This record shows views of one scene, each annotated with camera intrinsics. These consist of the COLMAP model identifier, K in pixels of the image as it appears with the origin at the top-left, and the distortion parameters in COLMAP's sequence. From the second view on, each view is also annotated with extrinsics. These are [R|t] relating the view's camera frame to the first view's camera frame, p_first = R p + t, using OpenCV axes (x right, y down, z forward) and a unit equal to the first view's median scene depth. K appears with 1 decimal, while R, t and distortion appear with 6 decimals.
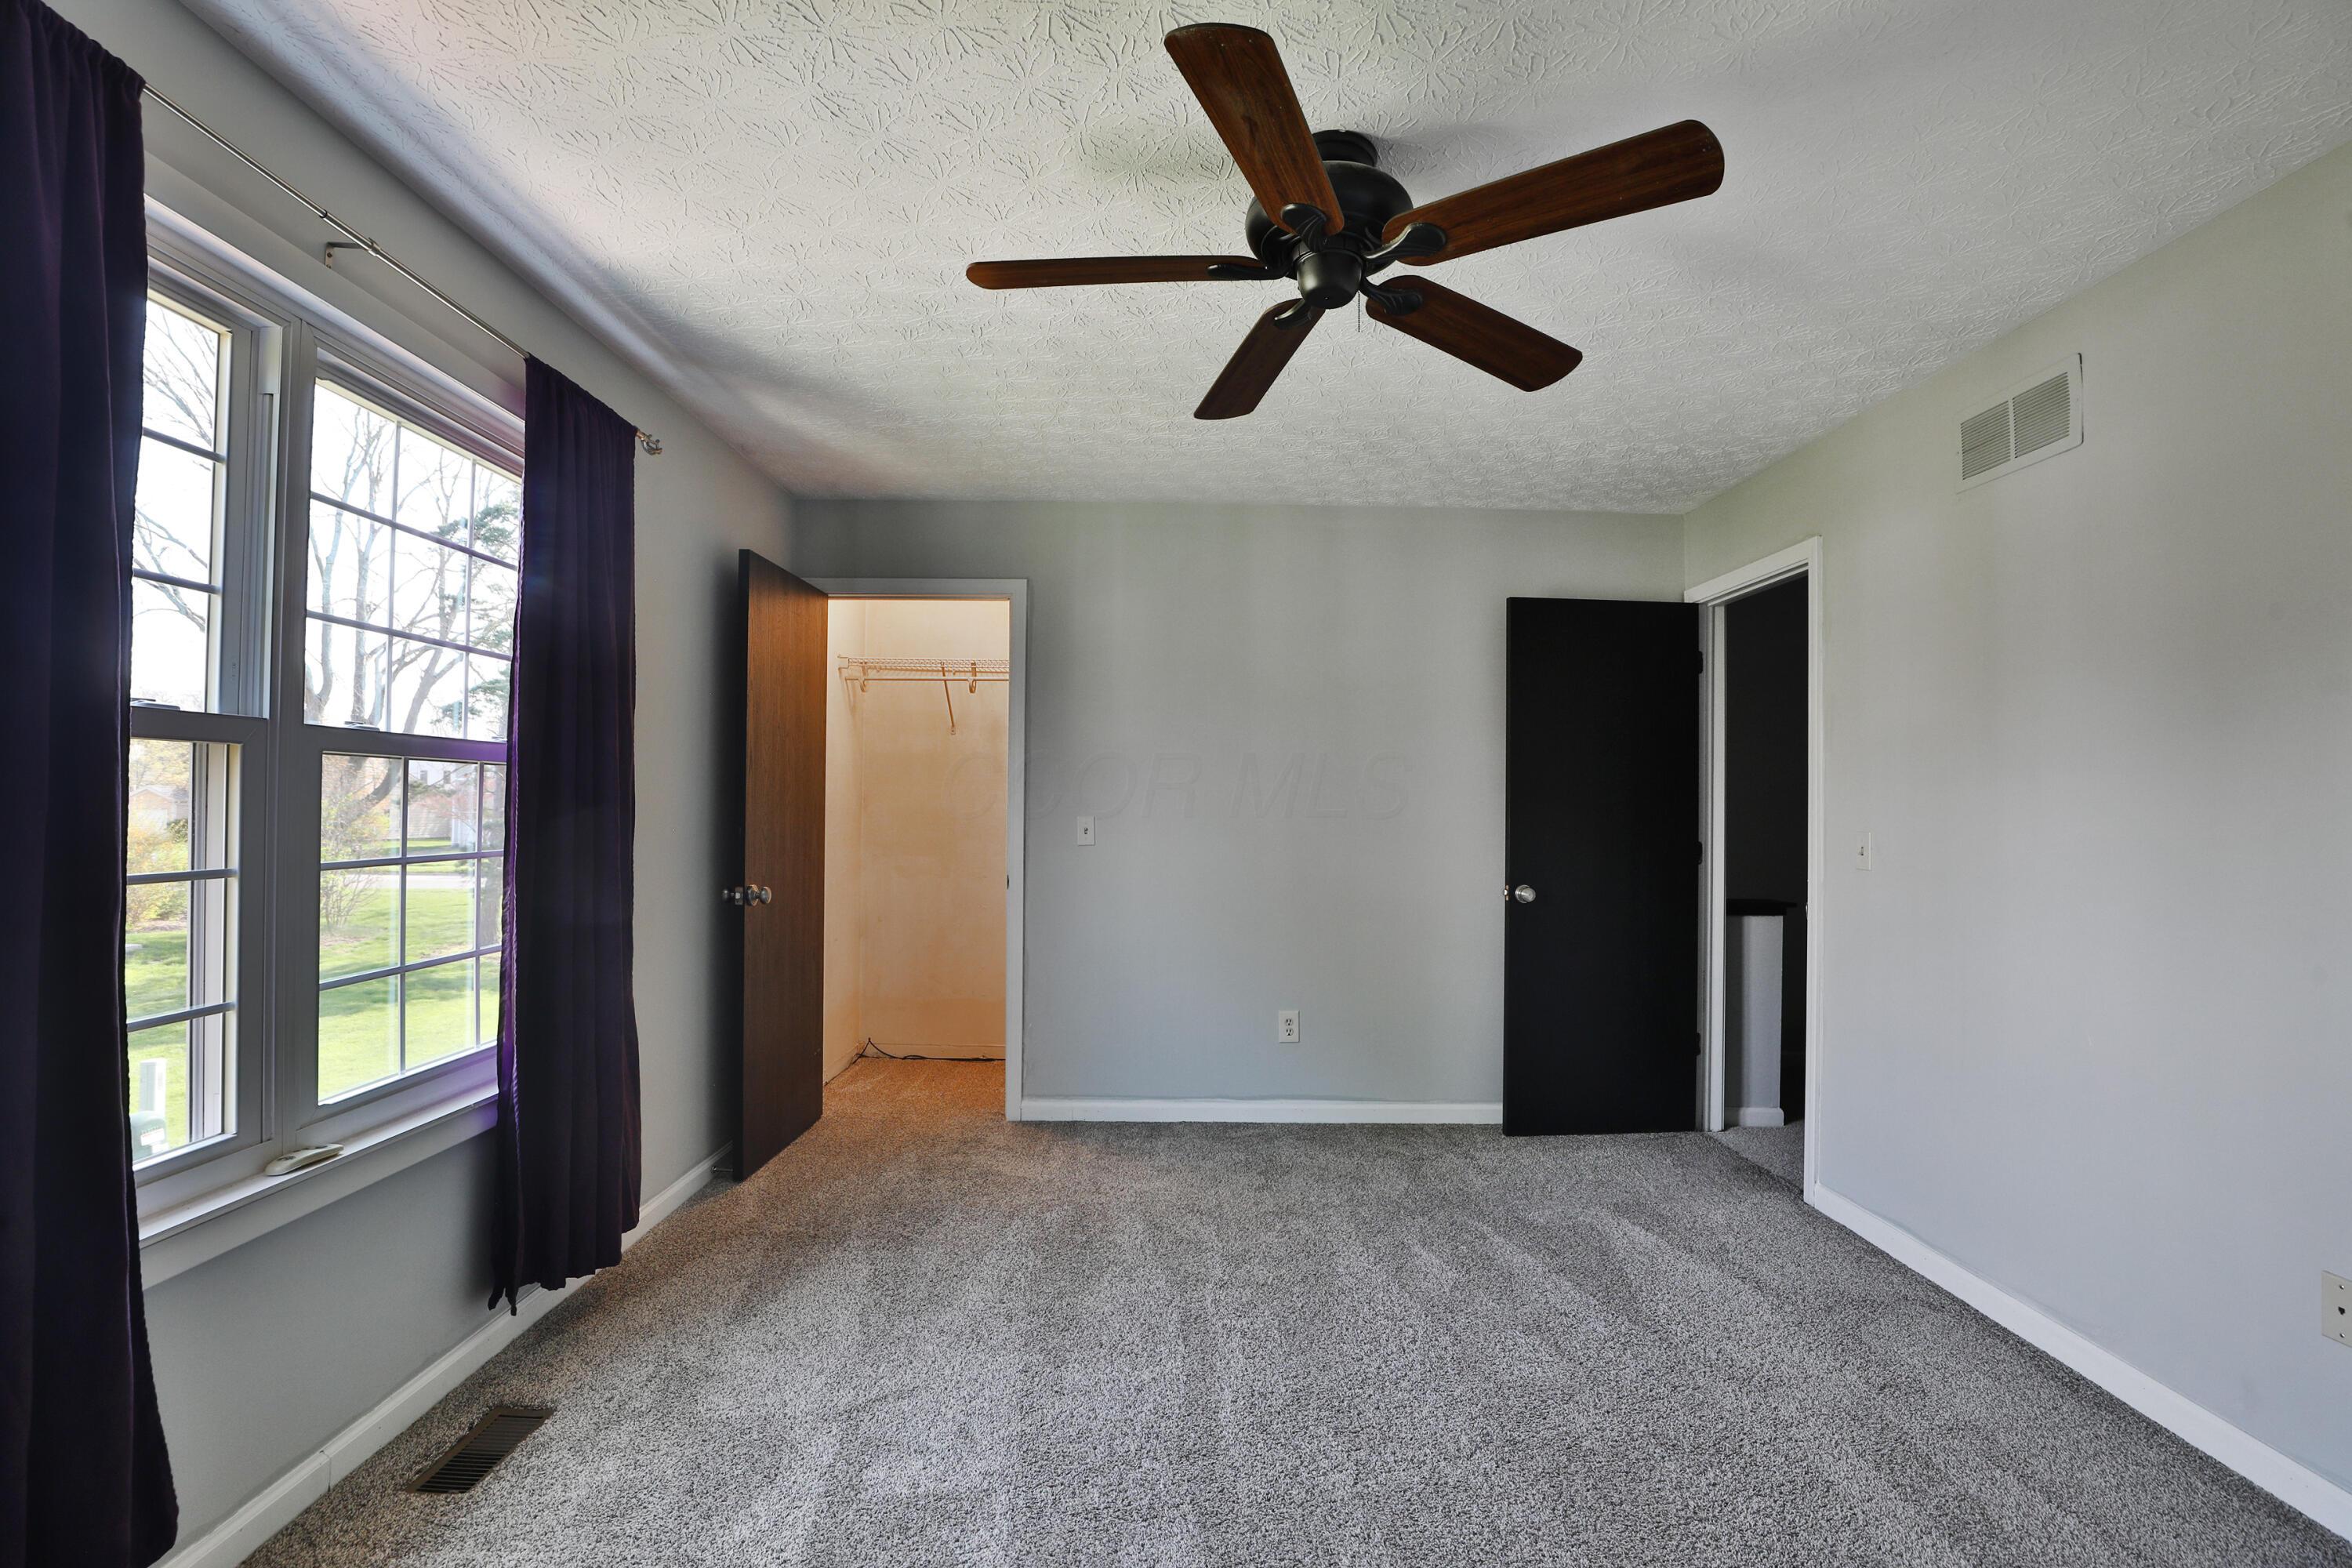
lens RADIAL K [[1160.5, 0, 1176.0], [0, 1160.5, 784.0], [0, 0, 1]] dist [-0.001047, -0.000136]
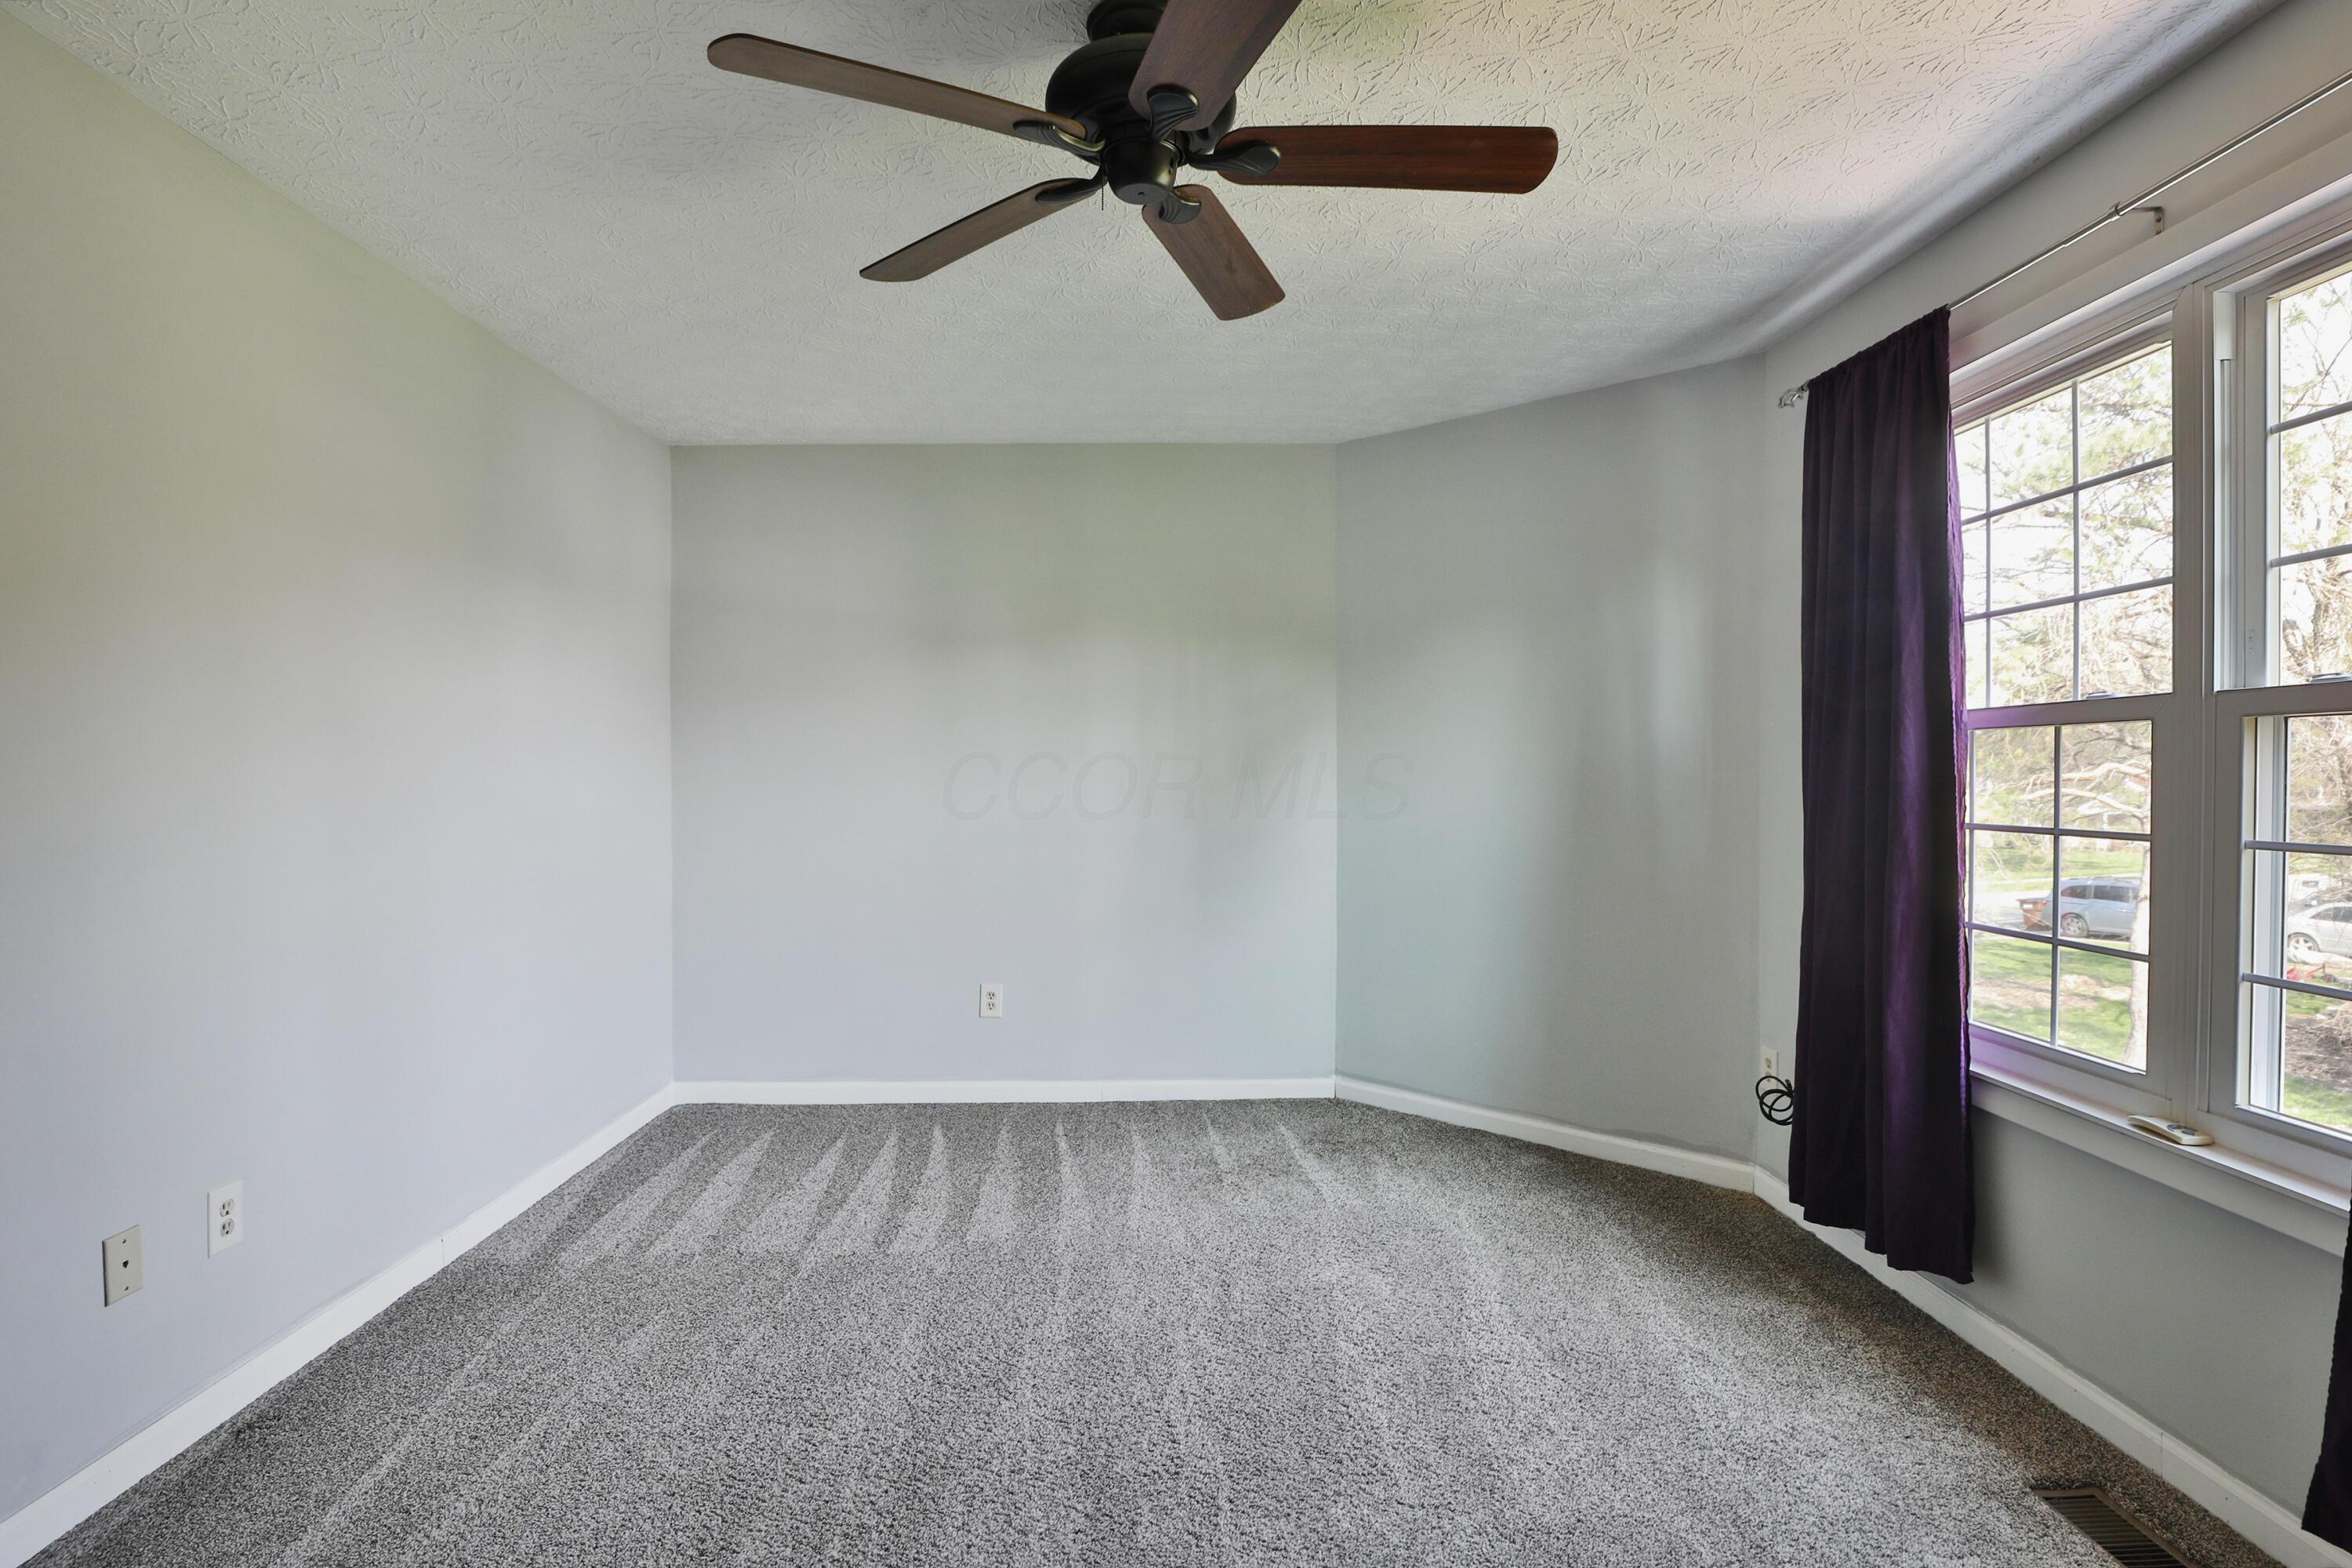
lens RADIAL K [[1159.6, 0, 1178.1], [0, 1159.6, 789.6], [0, 0, 1]] dist [-0.048735, 0.019388]
pose [[-0.999267, -0.008219, -0.037384, 0.125170], [-0.007981, 0.999947, -0.006515, 0.038197], [0.037436, -0.006212, -0.999280, 1.760458]]
